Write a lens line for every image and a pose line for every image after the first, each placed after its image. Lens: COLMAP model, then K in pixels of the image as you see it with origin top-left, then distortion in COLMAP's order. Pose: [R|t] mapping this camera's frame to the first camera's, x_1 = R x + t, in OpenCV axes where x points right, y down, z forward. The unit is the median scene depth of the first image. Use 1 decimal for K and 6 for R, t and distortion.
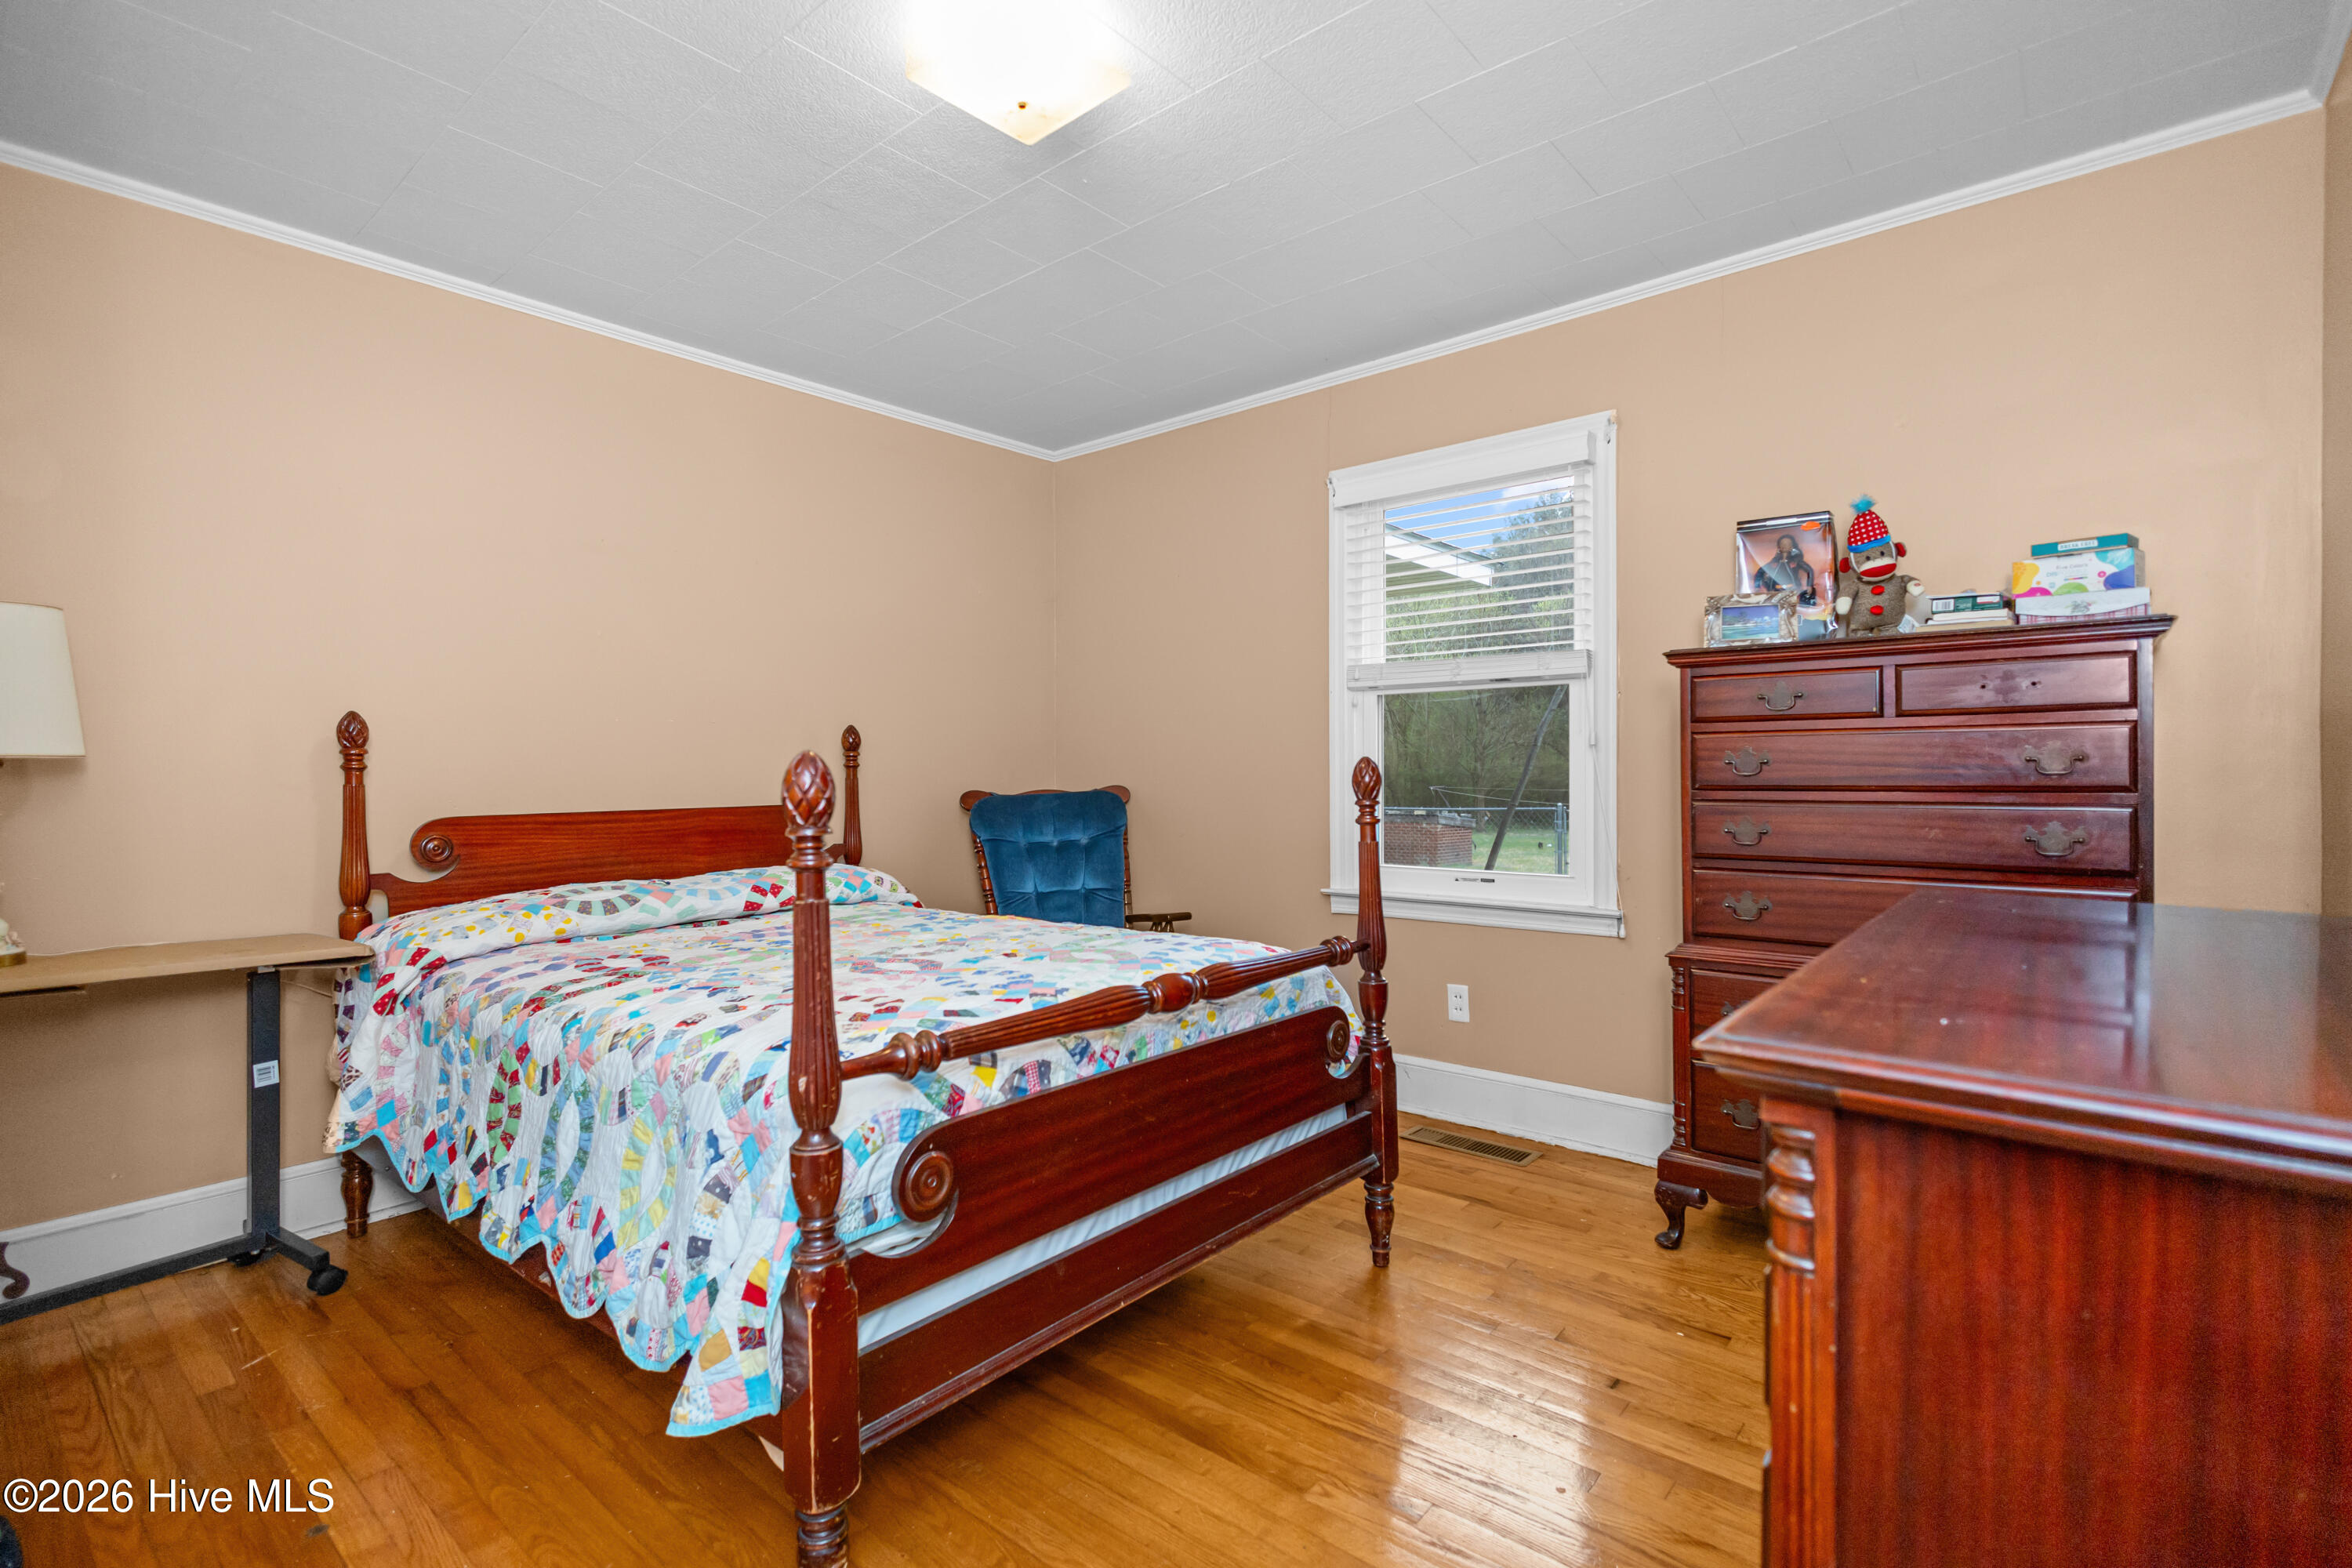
lens RADIAL K [[1061.9, 0, 1143.1], [0, 1061.9, 818.3], [0, 0, 1]] dist [0.001806, -0.000053]
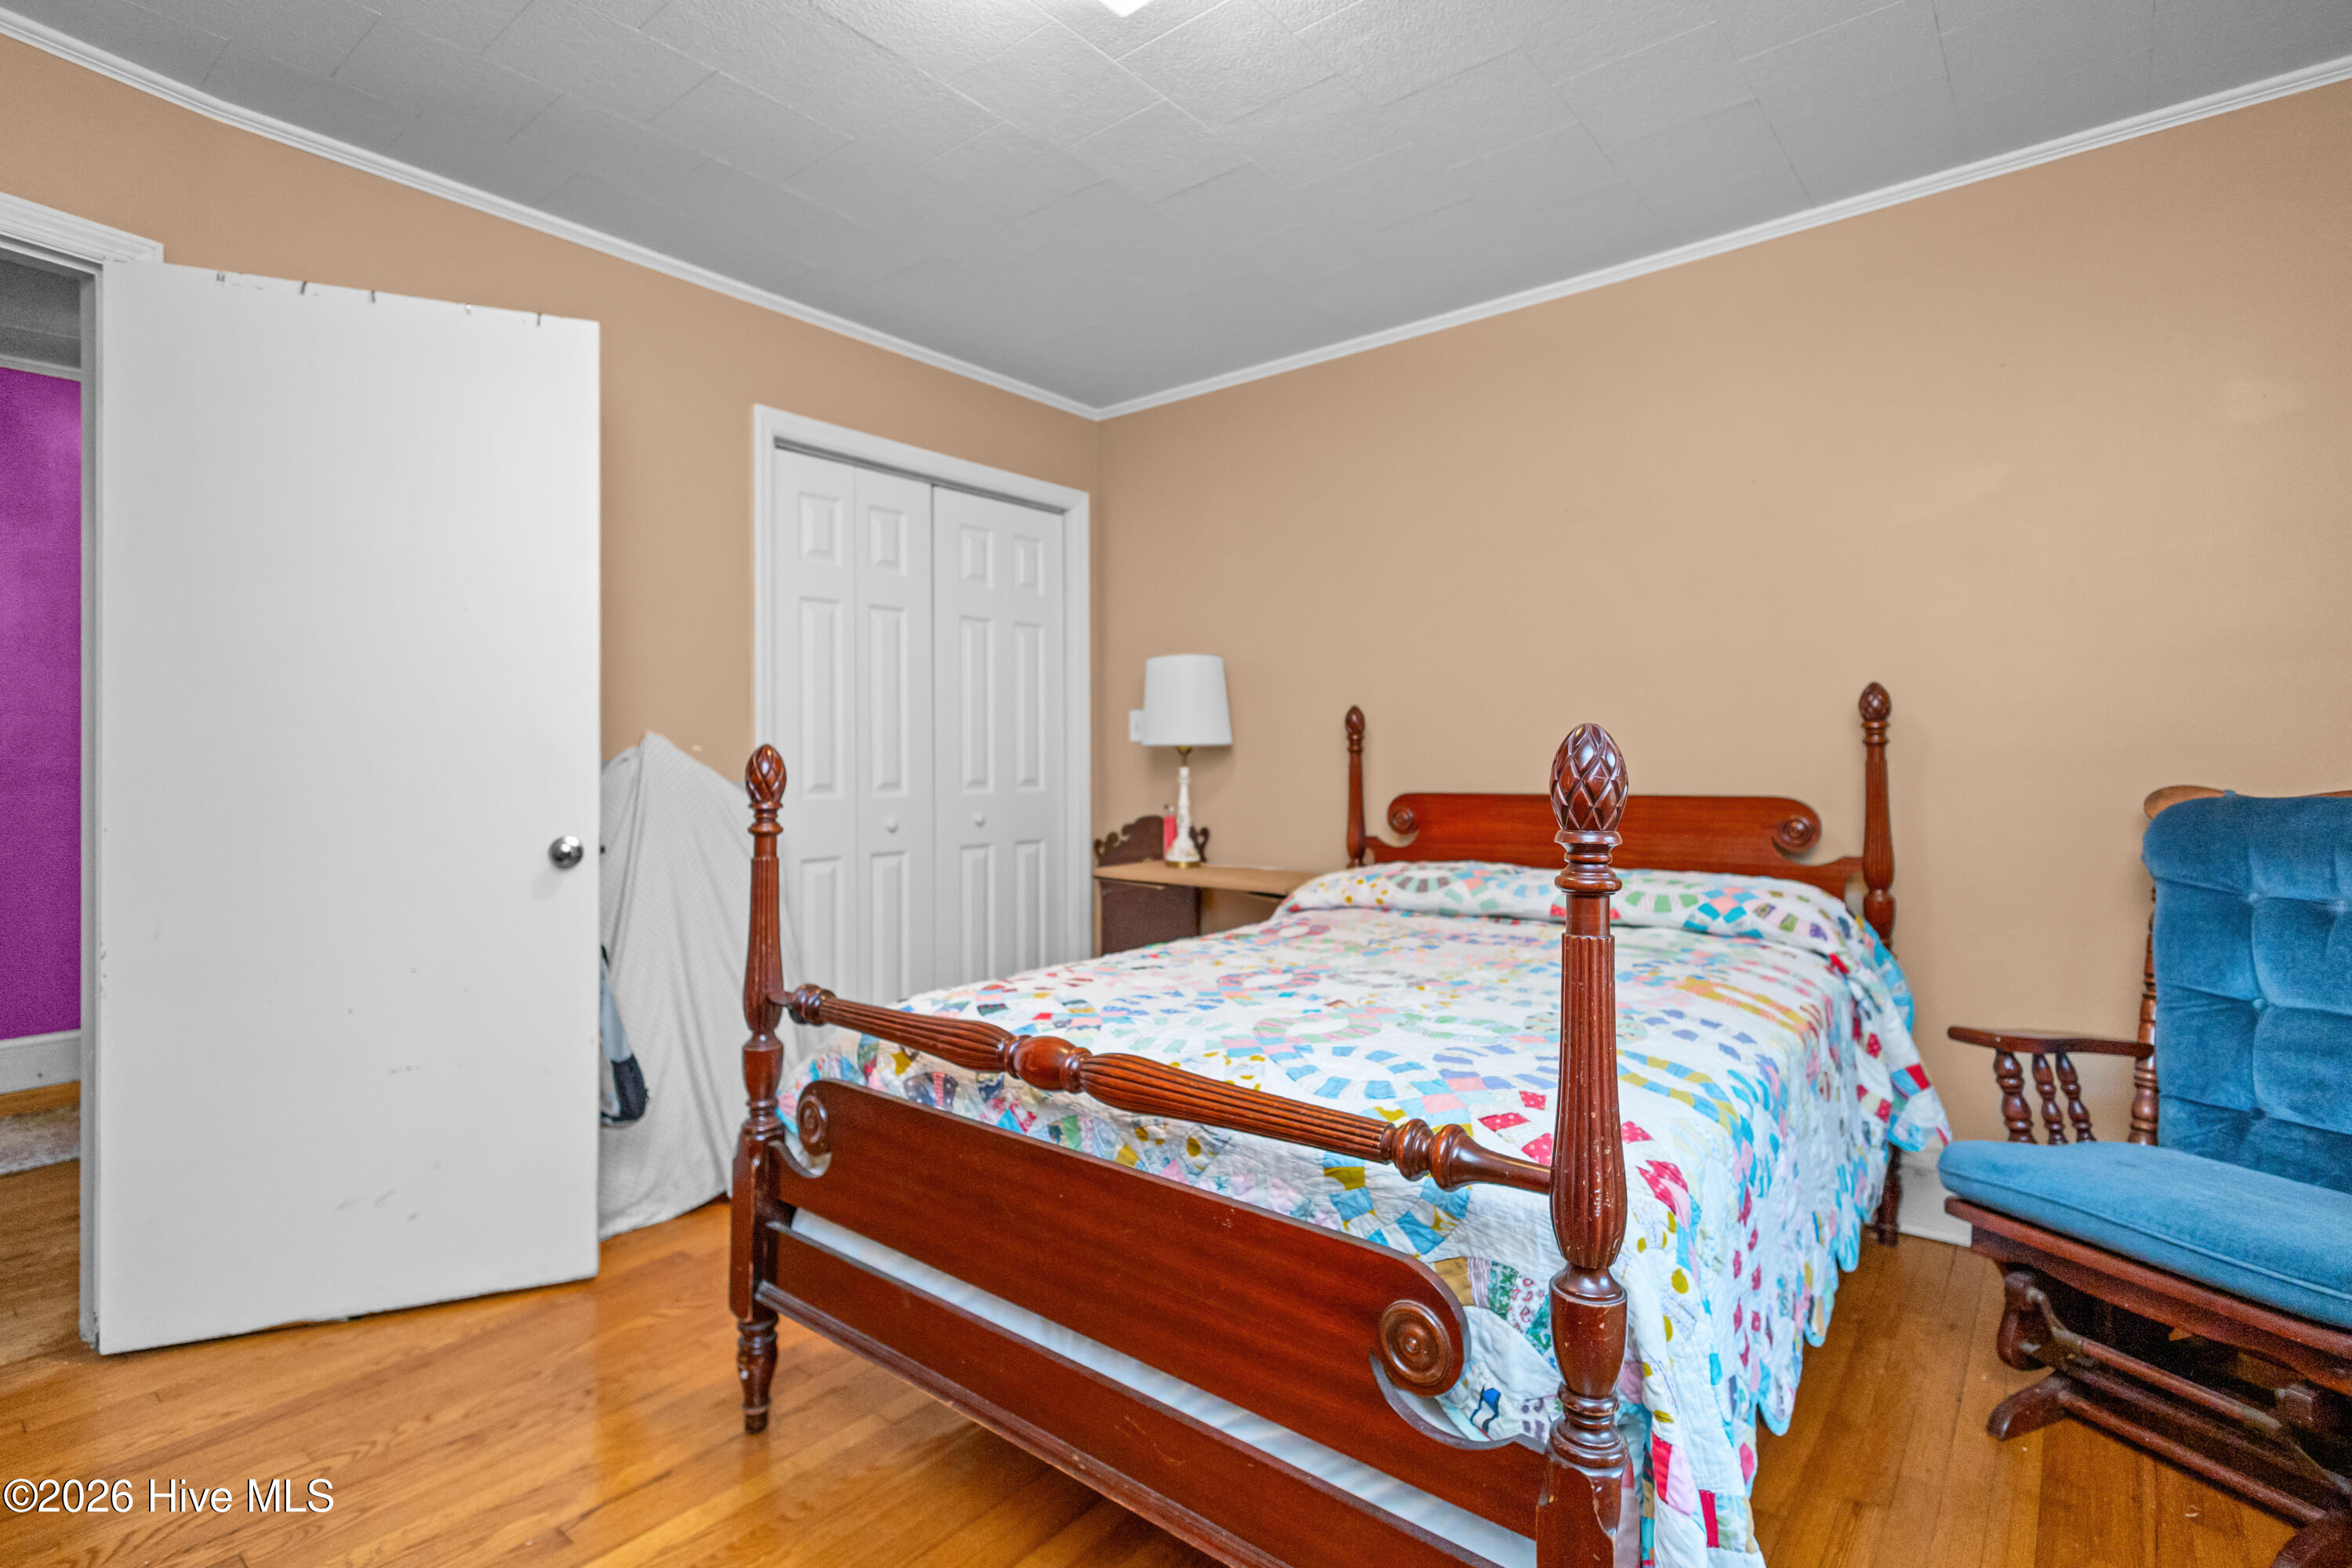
lens RADIAL K [[1109.9, 0, 1177.4], [0, 1109.9, 759.9], [0, 0, 1]] dist [0.004789, -0.001345]
pose [[0.016437, 0.002133, -0.999863, 0.650556], [-0.028763, 0.999585, 0.001659, -0.036721], [0.999451, 0.028731, 0.016491, 0.895158]]
